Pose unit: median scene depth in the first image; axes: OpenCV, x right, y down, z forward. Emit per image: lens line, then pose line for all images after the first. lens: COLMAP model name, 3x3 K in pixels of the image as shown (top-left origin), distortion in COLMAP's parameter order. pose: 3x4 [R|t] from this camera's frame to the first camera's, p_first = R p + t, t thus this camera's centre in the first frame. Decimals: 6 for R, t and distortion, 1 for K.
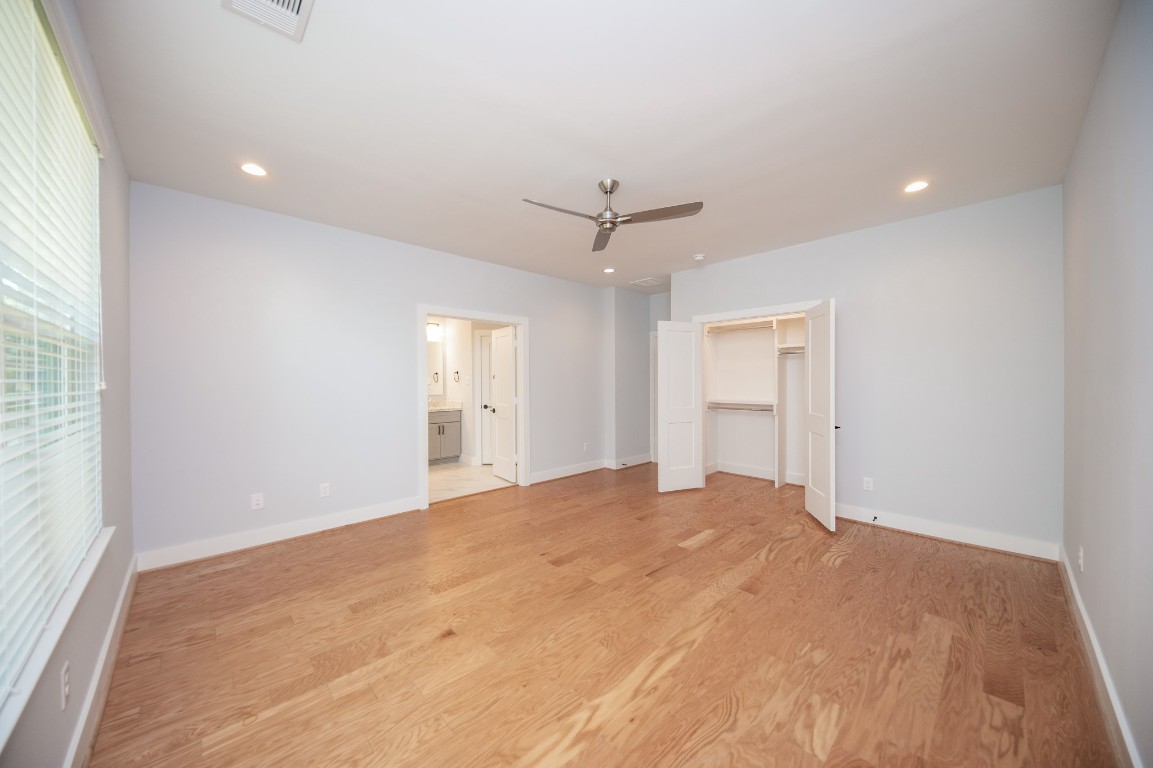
lens RADIAL K [[397.1, 0, 574.5], [0, 397.1, 382.7], [0, 0, 1]] dist [0.013181, -0.009520]
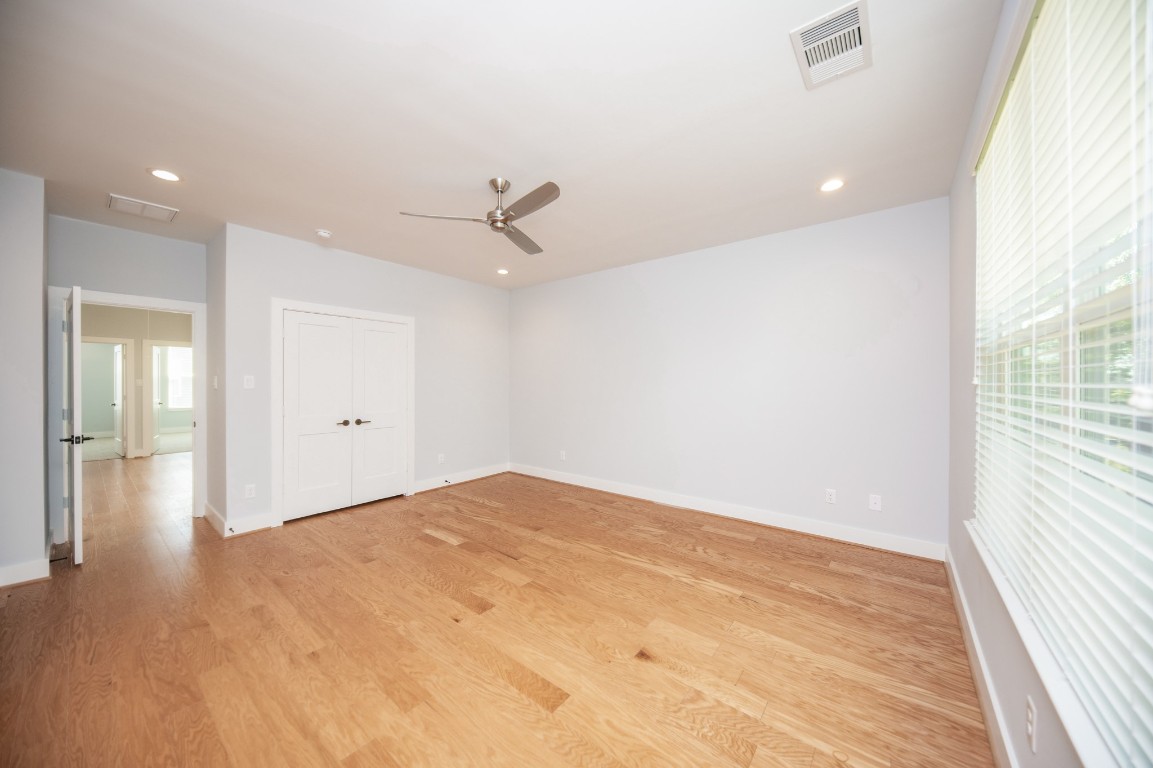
lens RADIAL K [[397.1, 0, 574.5], [0, 397.1, 382.7], [0, 0, 1]] dist [0.013181, -0.009520]
pose [[-0.133499, 0.001991, 0.991047, -0.949924], [0.006512, 0.999978, -0.001131, -0.006167], [-0.991028, 0.006303, -0.133509, 0.996419]]
